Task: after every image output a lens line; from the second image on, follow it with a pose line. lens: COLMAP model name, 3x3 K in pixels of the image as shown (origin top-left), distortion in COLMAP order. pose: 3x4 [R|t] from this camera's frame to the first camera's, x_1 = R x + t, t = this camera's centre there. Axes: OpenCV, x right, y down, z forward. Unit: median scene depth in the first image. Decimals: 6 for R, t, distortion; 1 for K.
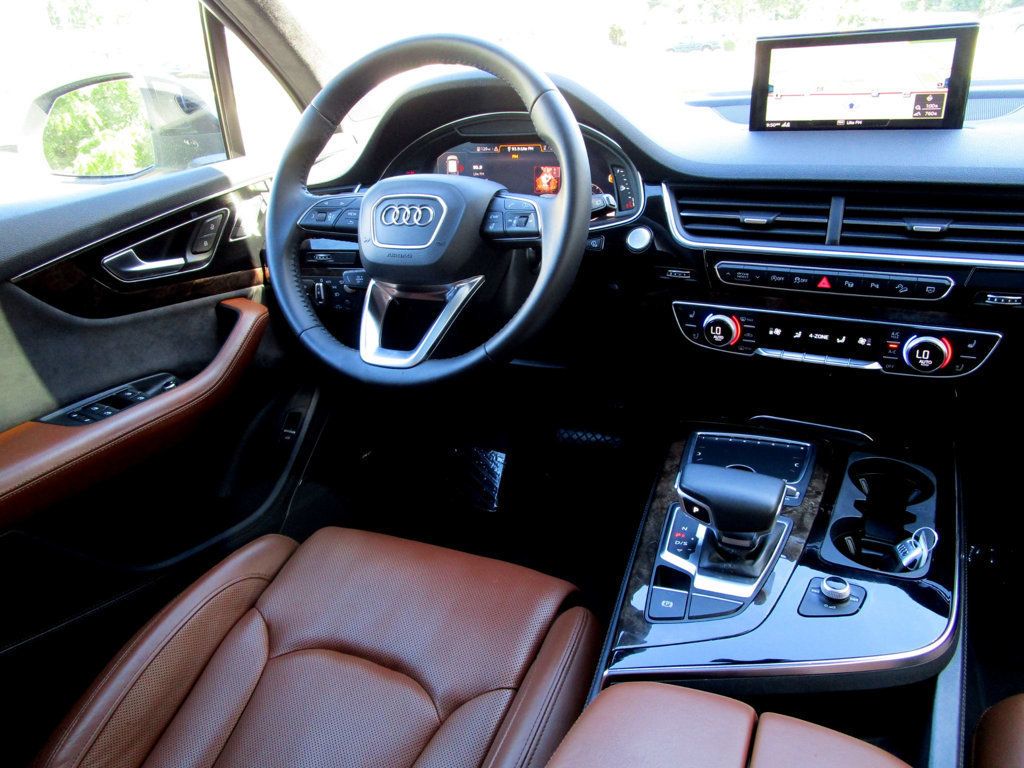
lens RADIAL K [[728.7, 0, 512.0], [0, 728.7, 384.0], [0, 0, 1]] dist [-0.022302, 0.007196]
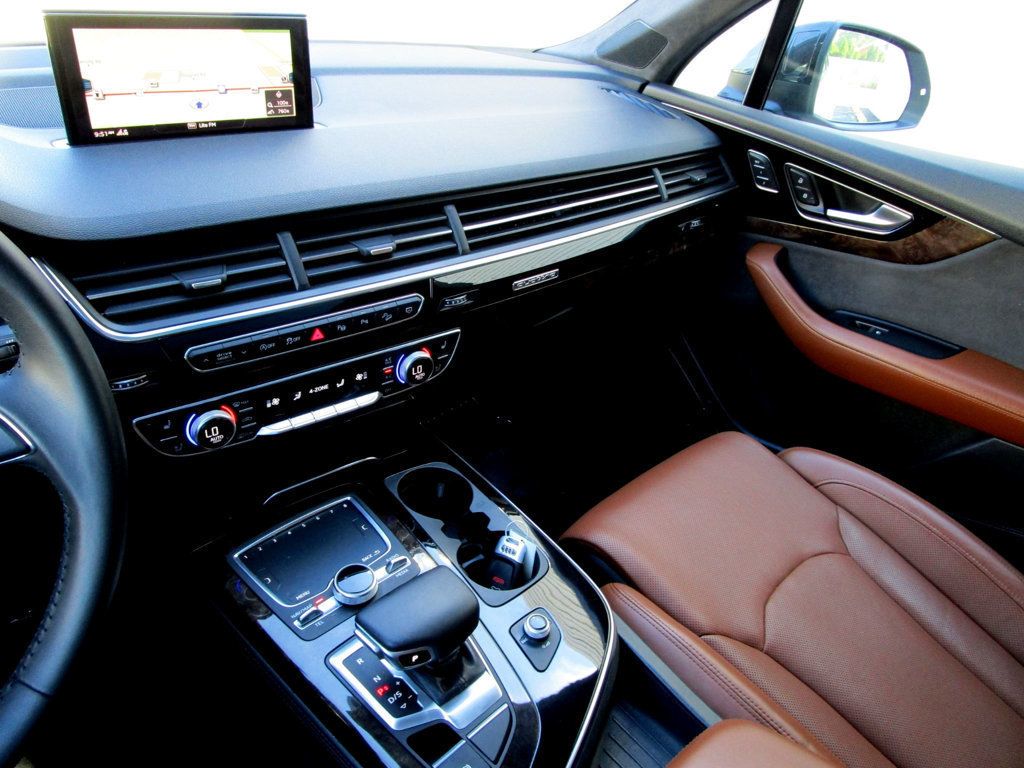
lens RADIAL K [[728.1, 0, 512.0], [0, 728.1, 384.0], [0, 0, 1]] dist [-0.031051, 0.004229]
pose [[0.355983, -0.404868, 0.842234, -0.241101], [0.267976, 0.907650, 0.323049, -0.299745], [-0.895246, 0.110699, 0.431603, 0.414623]]
